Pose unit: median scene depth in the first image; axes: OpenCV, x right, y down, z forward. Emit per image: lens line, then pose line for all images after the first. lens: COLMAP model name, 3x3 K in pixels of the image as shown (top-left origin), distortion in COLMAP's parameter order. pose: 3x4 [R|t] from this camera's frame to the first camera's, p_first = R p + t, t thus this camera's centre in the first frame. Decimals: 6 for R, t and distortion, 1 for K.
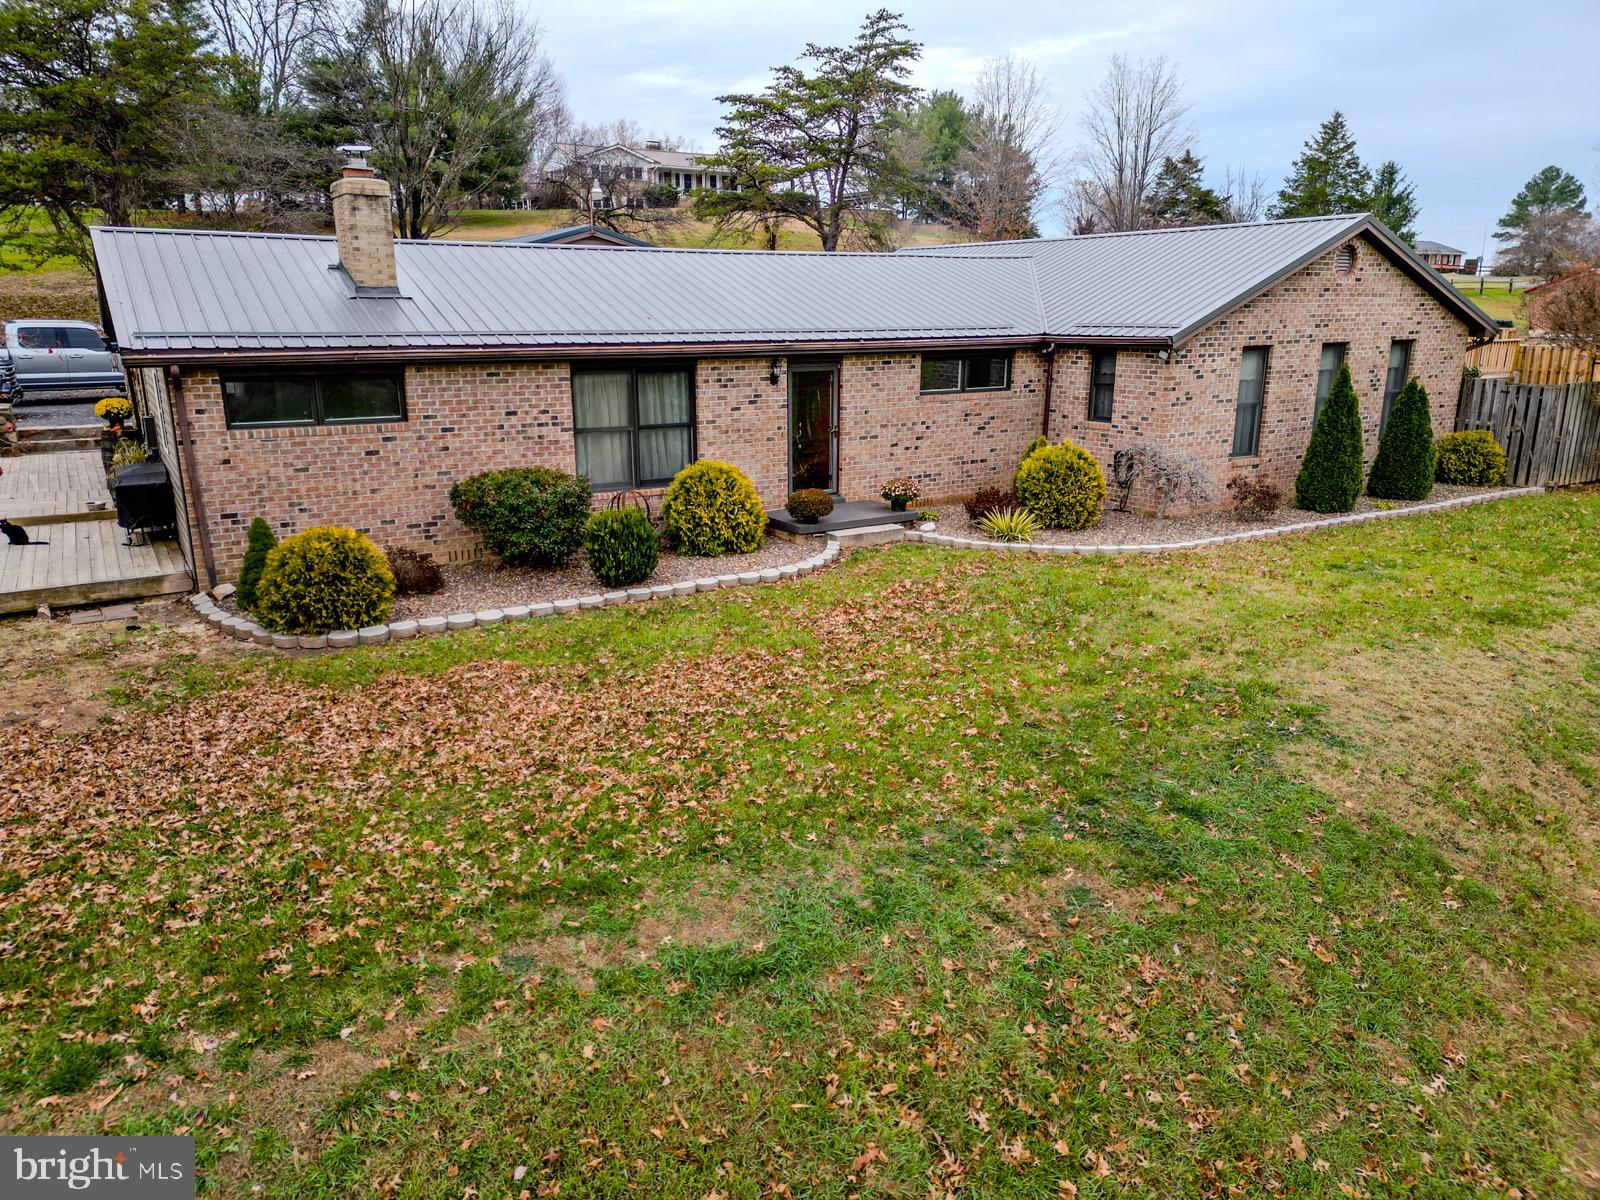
lens RADIAL K [[1114.9, 0, 800.0], [0, 1114.9, 603.5], [0, 0, 1]] dist [0.089741, -0.089831]
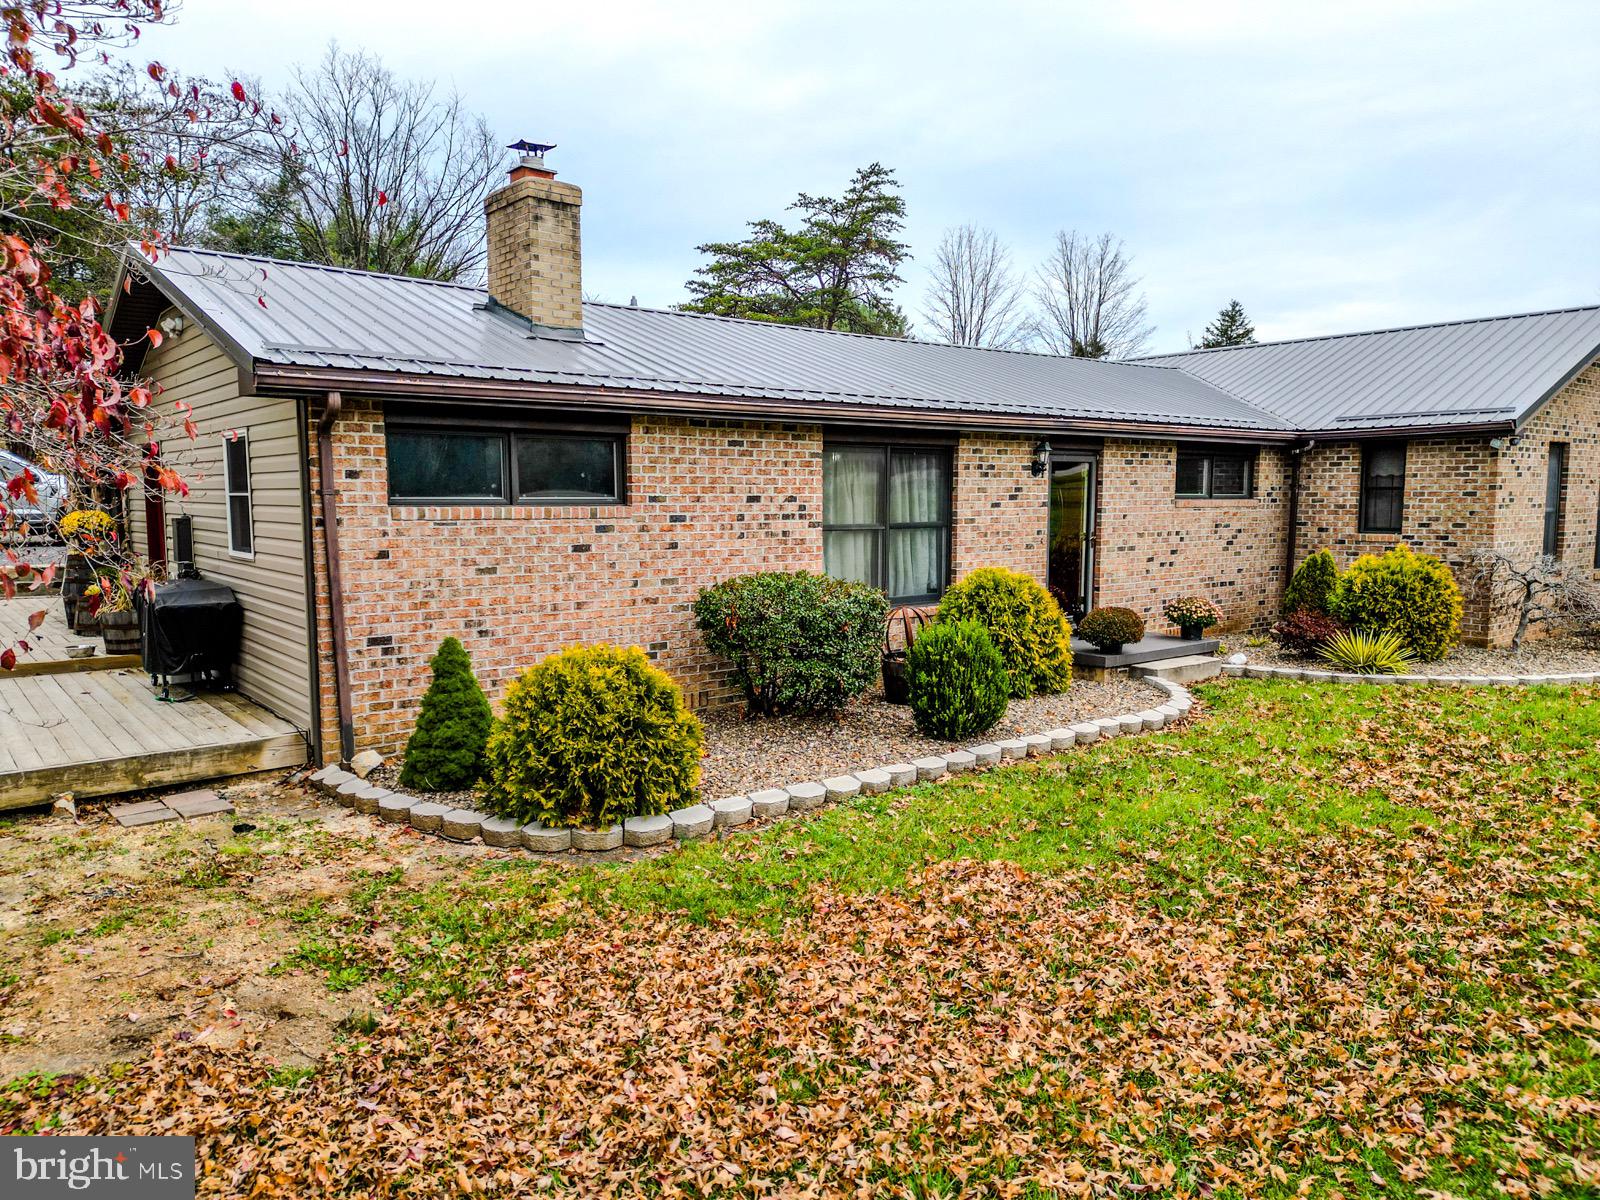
lens RADIAL K [[1114.7, 0, 800.5], [0, 1114.7, 605.8], [0, 0, 1]] dist [0.103390, -0.107695]
pose [[0.992621, -0.011328, 0.120732, -0.289924], [0.030385, 0.987099, -0.157202, 0.007323], [-0.117394, 0.159710, 0.980159, 0.298277]]
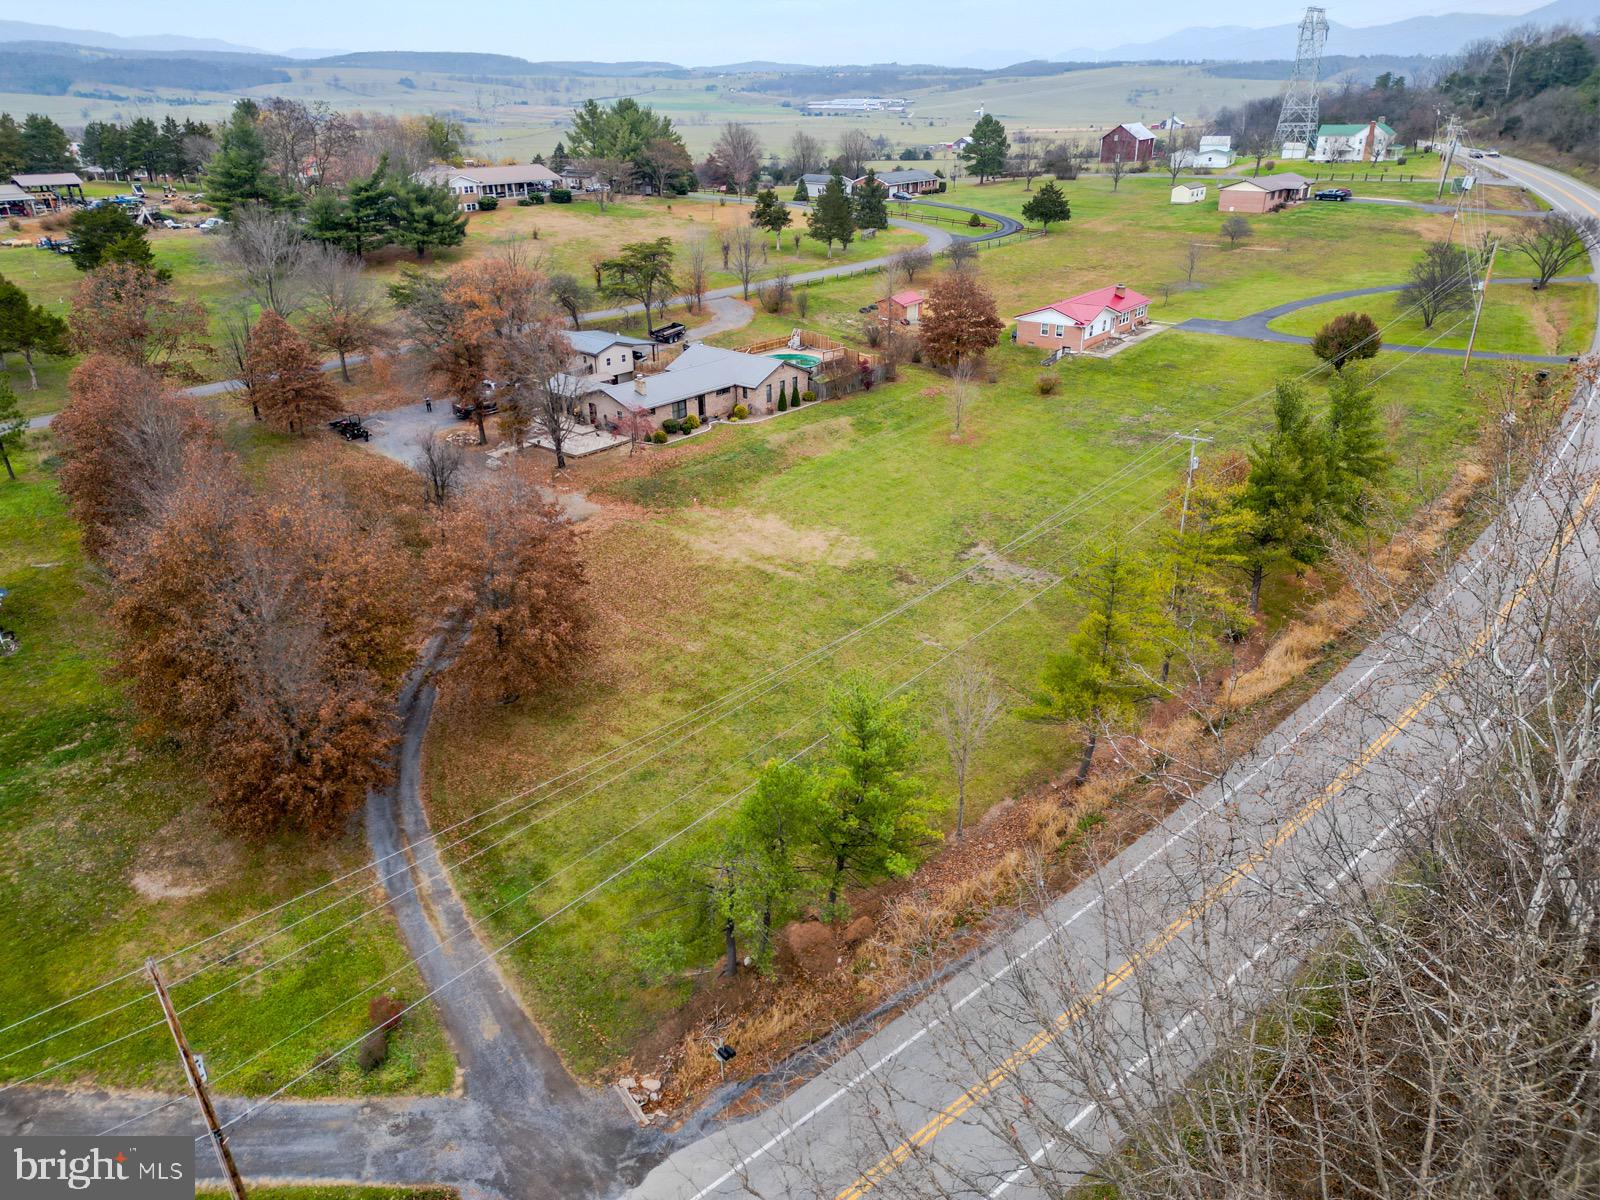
lens RADIAL K [[1118.7, 0, 806.2], [0, 1118.7, 603.9], [0, 0, 1]] dist [0.074776, -0.065336]
pose [[0.949699, -0.140436, 0.279911, -1.449001], [0.089700, 0.978349, 0.186514, -0.206496], [-0.300044, -0.152024, 0.941734, -5.664056]]
